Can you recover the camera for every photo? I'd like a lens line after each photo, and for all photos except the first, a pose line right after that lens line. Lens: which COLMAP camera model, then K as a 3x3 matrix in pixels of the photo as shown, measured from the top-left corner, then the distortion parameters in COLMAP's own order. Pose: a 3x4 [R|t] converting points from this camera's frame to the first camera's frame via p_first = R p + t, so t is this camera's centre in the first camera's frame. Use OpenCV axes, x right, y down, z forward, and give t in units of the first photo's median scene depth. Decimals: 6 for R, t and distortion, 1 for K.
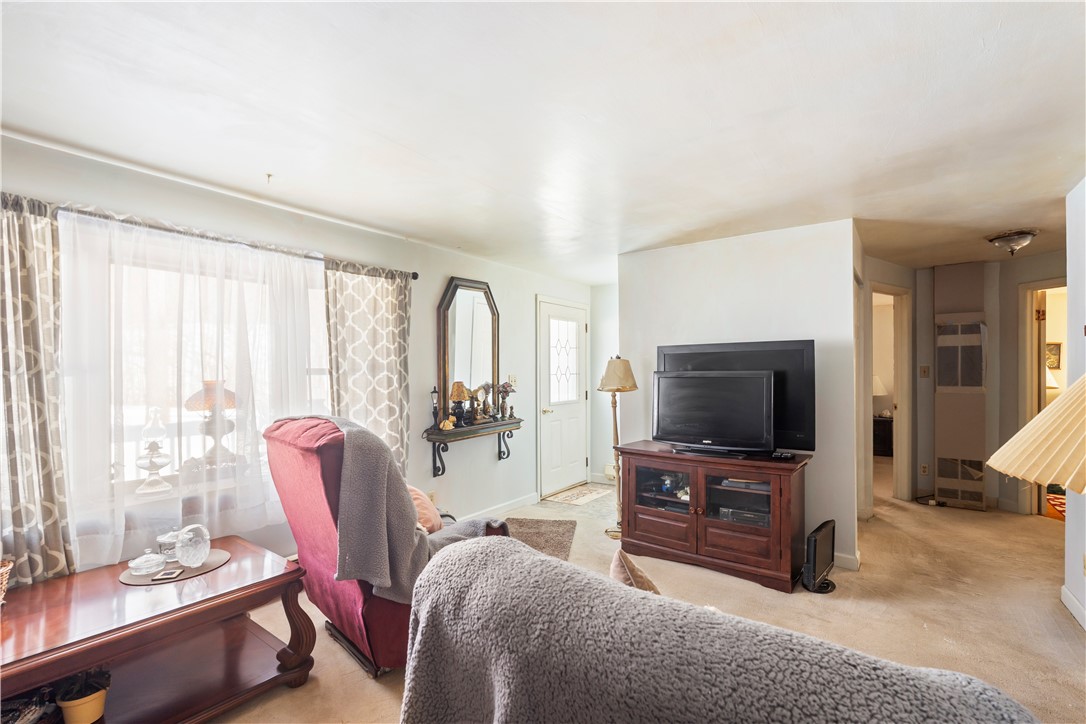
lens RADIAL K [[483.7, 0, 544.5], [0, 483.7, 376.3], [0, 0, 1]] dist [-0.001958, 0.000925]
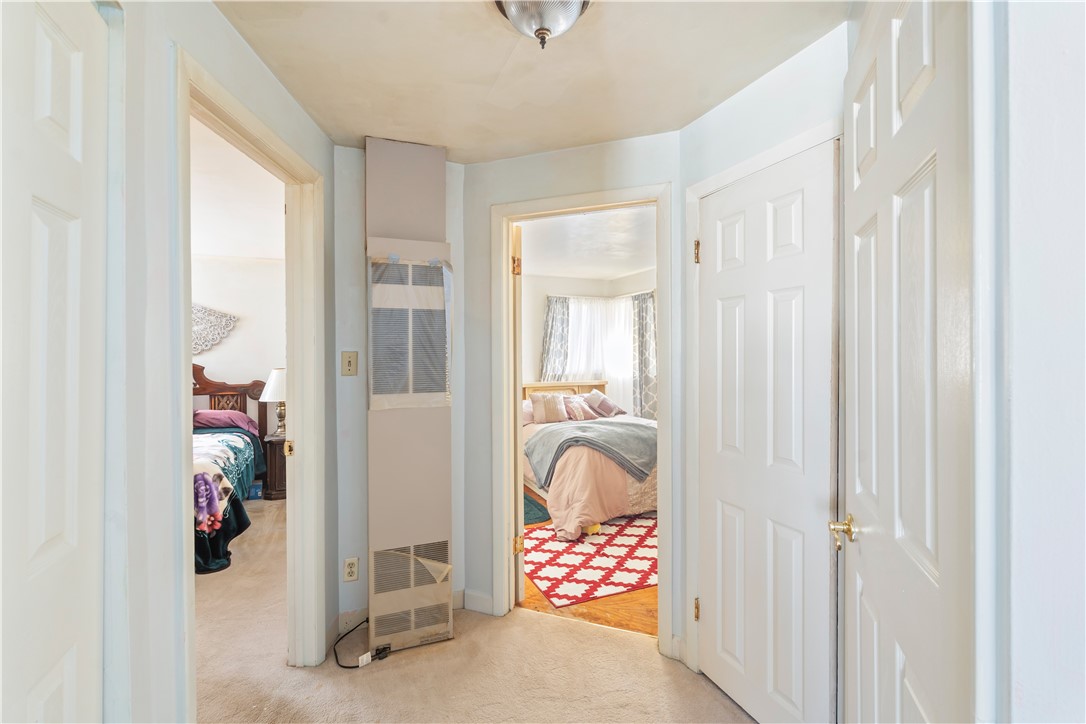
lens RADIAL K [[483.7, 0, 543.7], [0, 483.7, 359.3], [0, 0, 1]] dist [-0.001958, 0.000925]
pose [[0.519802, 0.002776, 0.854282, 0.516024], [0.010579, 0.999897, -0.009687, -0.006982], [-0.854221, 0.014073, 0.519719, 0.635362]]
